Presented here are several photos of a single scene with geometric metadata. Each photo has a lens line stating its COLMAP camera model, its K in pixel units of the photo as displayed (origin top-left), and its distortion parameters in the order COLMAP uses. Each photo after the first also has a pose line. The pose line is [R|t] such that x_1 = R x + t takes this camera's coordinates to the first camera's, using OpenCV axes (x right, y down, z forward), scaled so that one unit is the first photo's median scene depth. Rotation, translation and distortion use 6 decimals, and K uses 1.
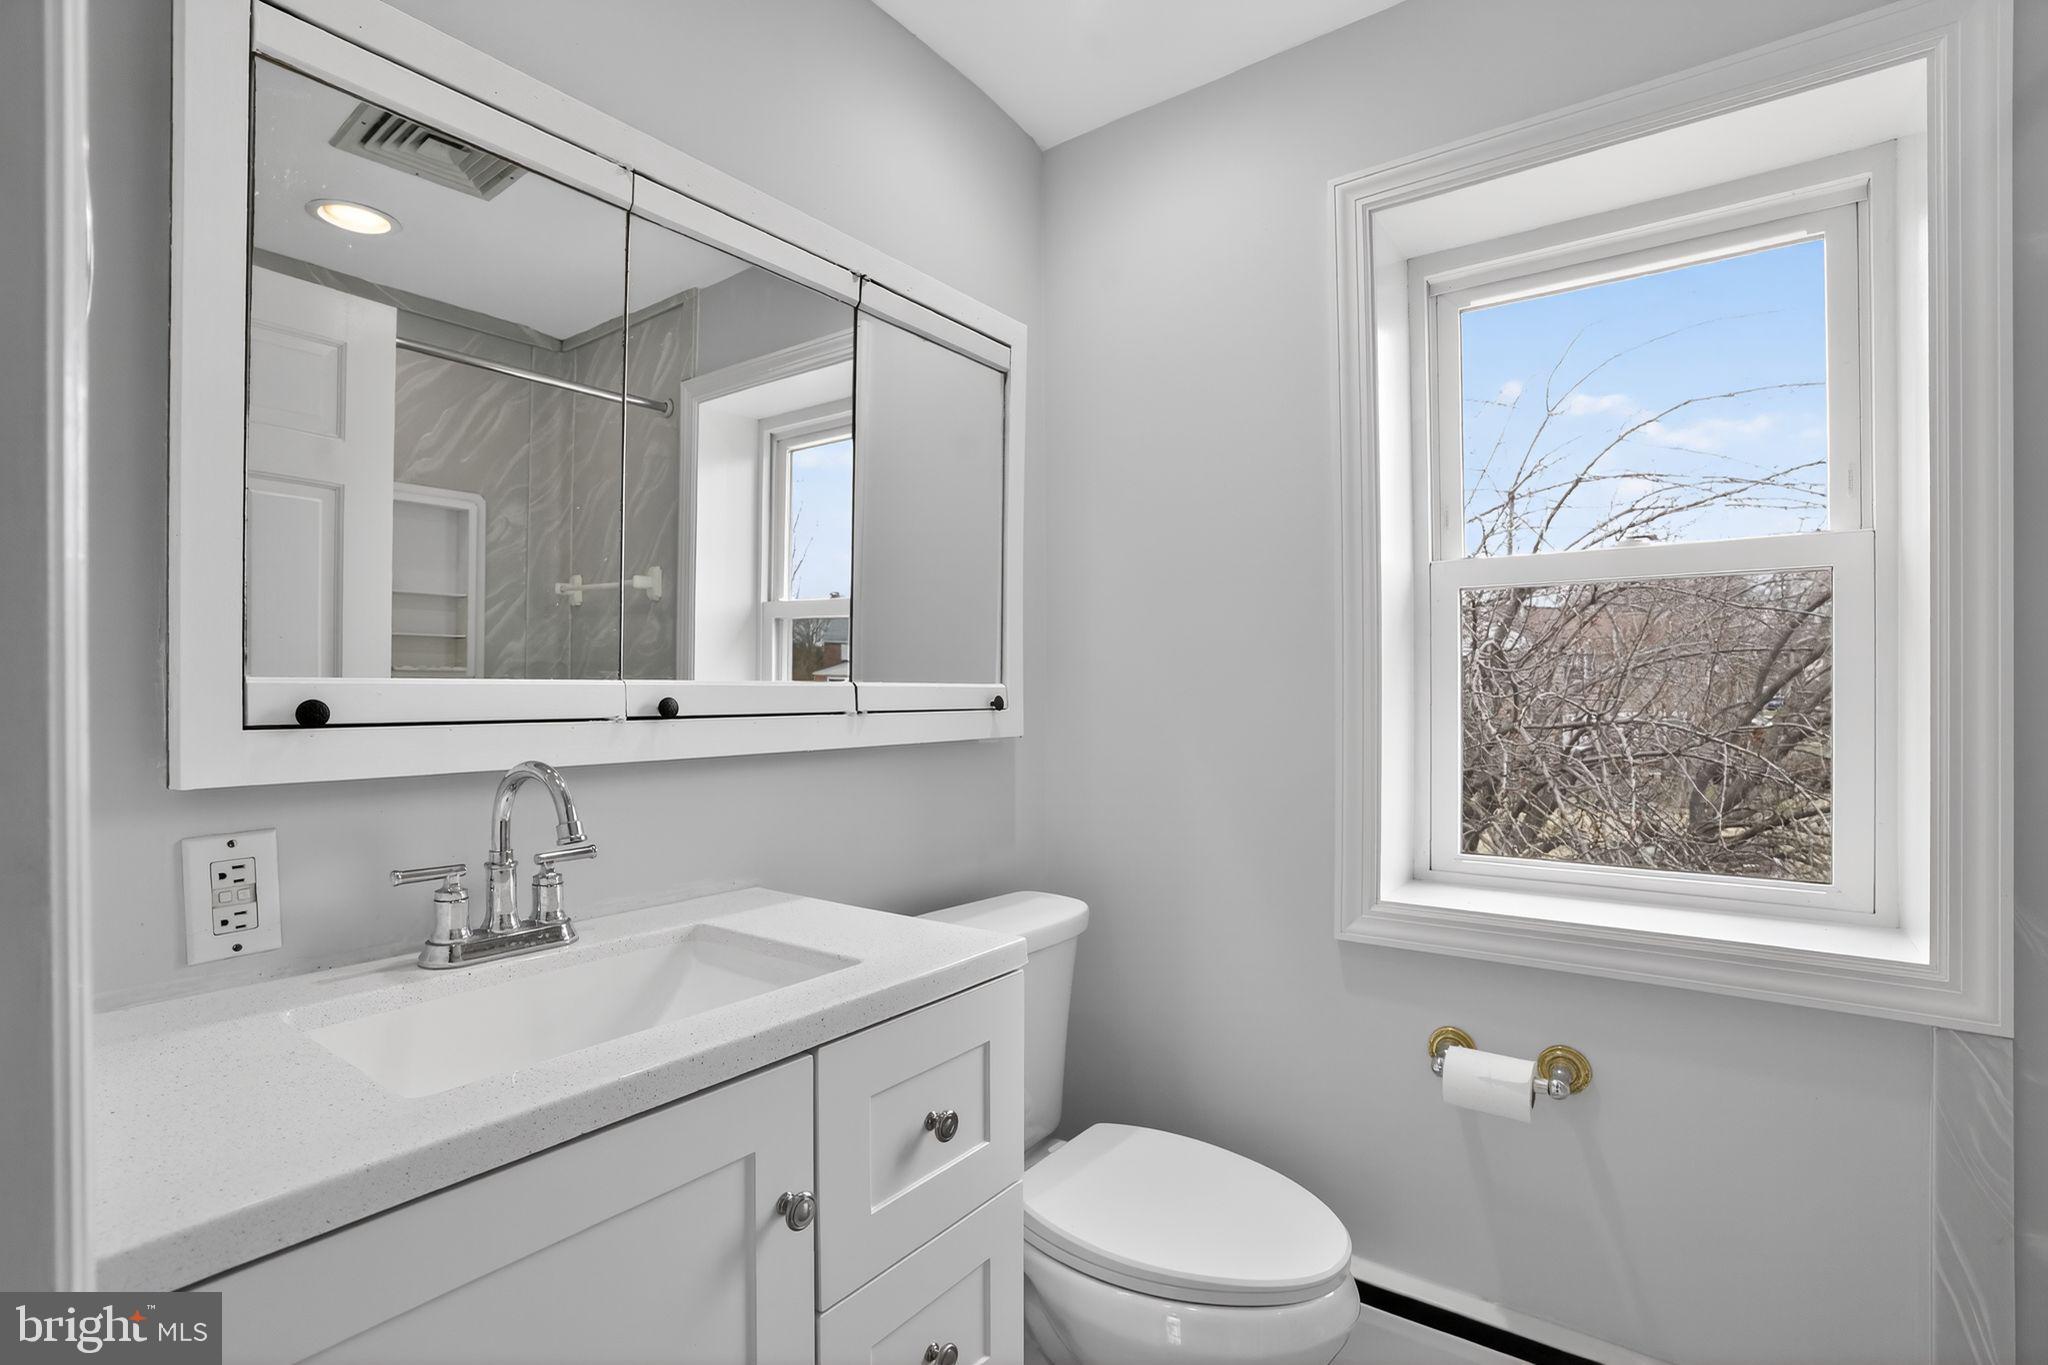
lens RADIAL K [[951.4, 0, 1022.6], [0, 951.4, 694.5], [0, 0, 1]] dist [-0.070317, 0.029596]
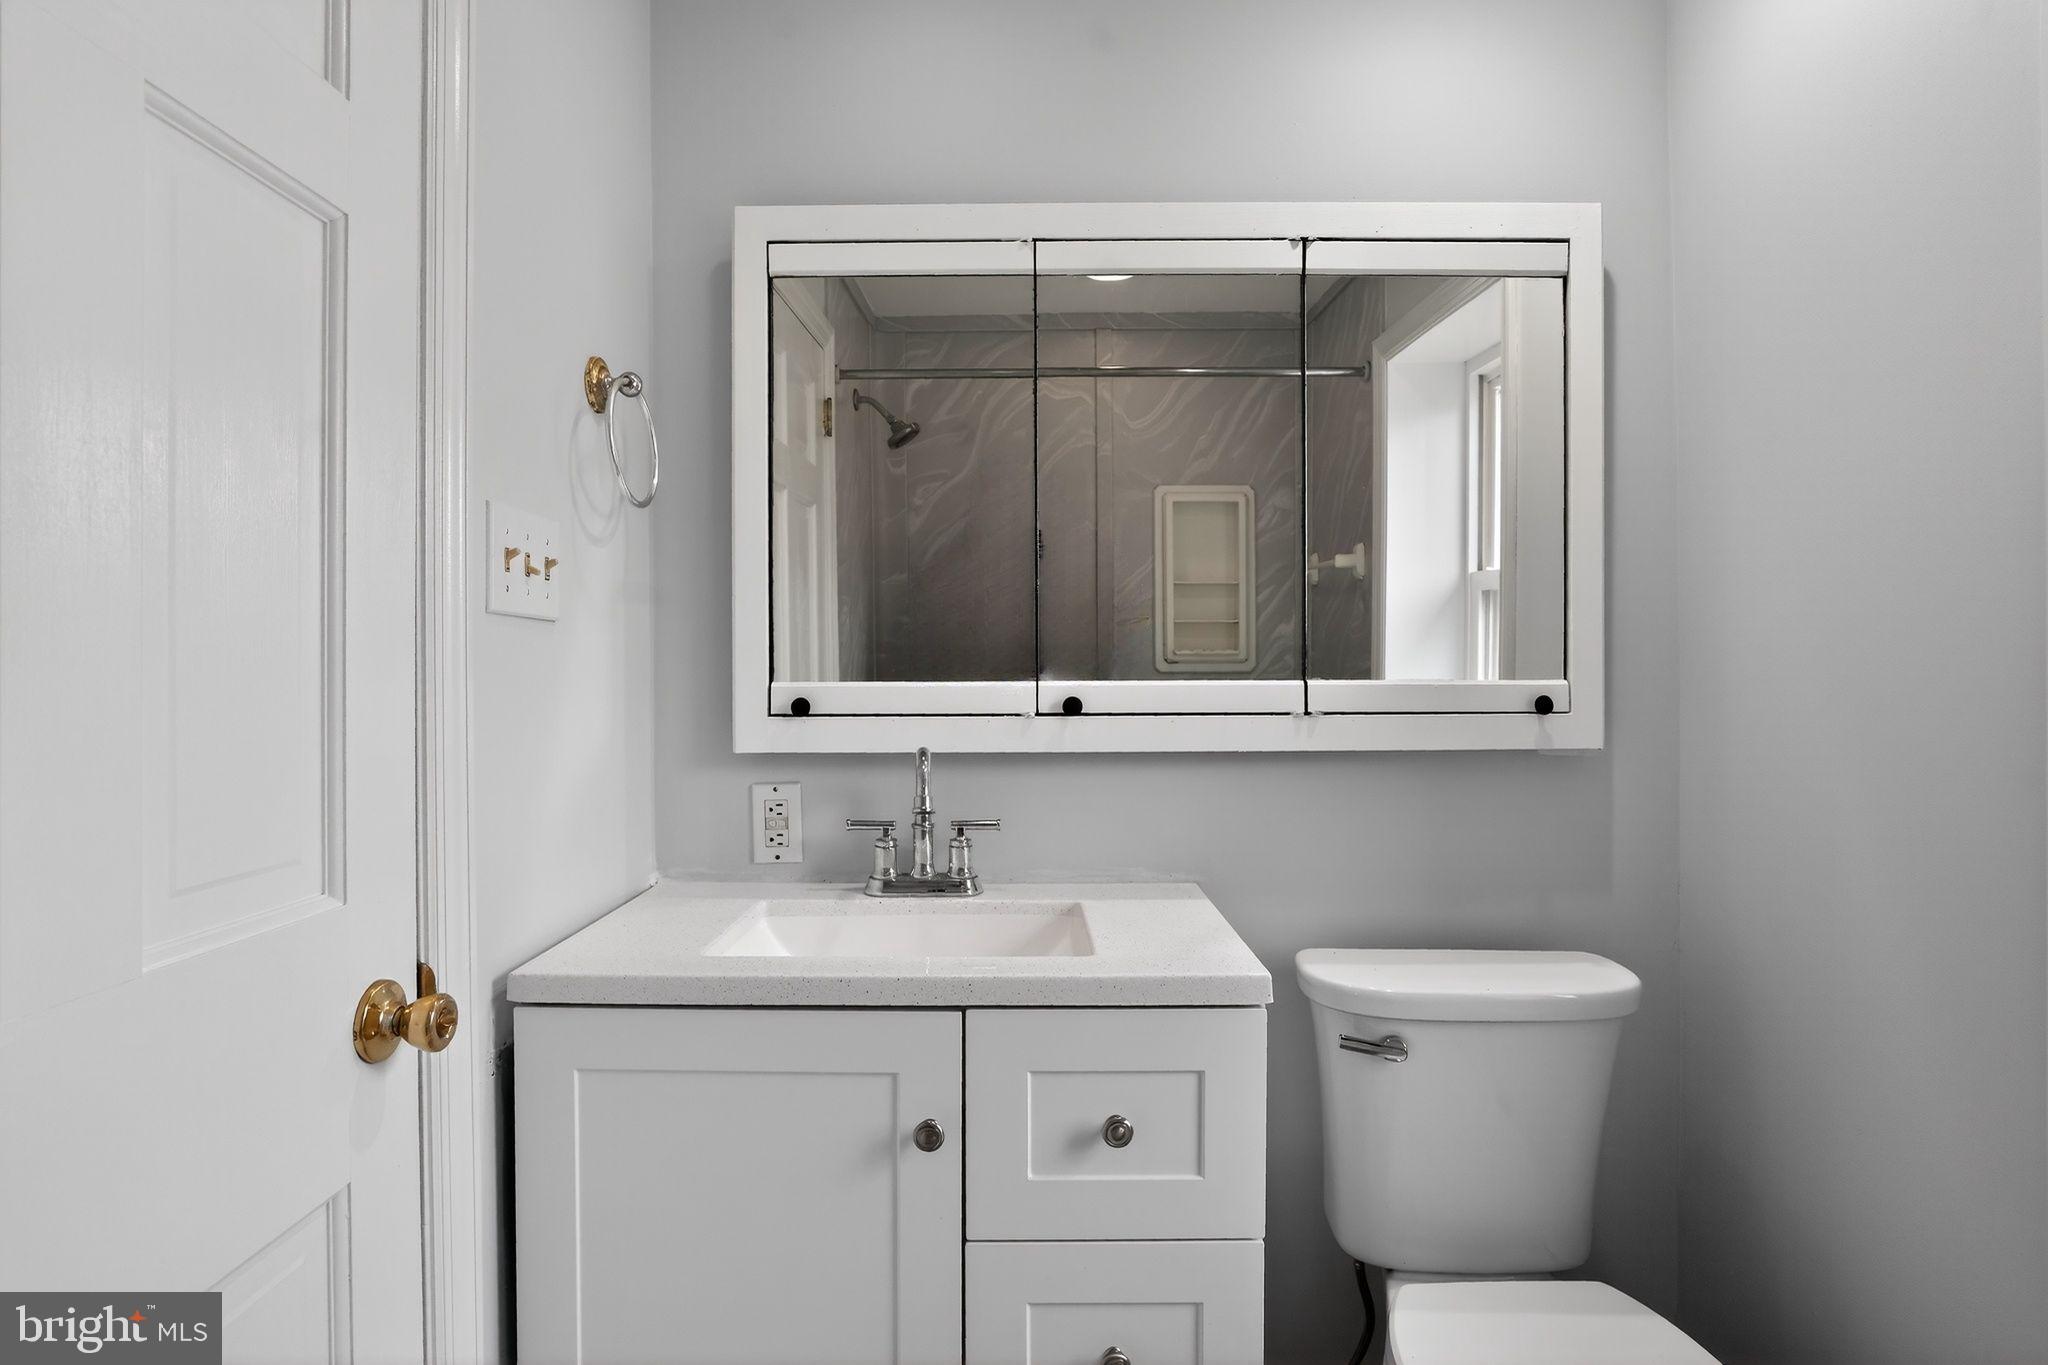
lens RADIAL K [[1096.6, 0, 1021.2], [0, 1096.6, 665.1], [0, 0, 1]] dist [-0.050818, -0.000077]
pose [[0.590083, 0.000484, -0.807342, 0.756469], [0.000556, 0.999999, 0.001006, -0.042625], [0.807342, -0.001043, 0.590083, 0.212121]]
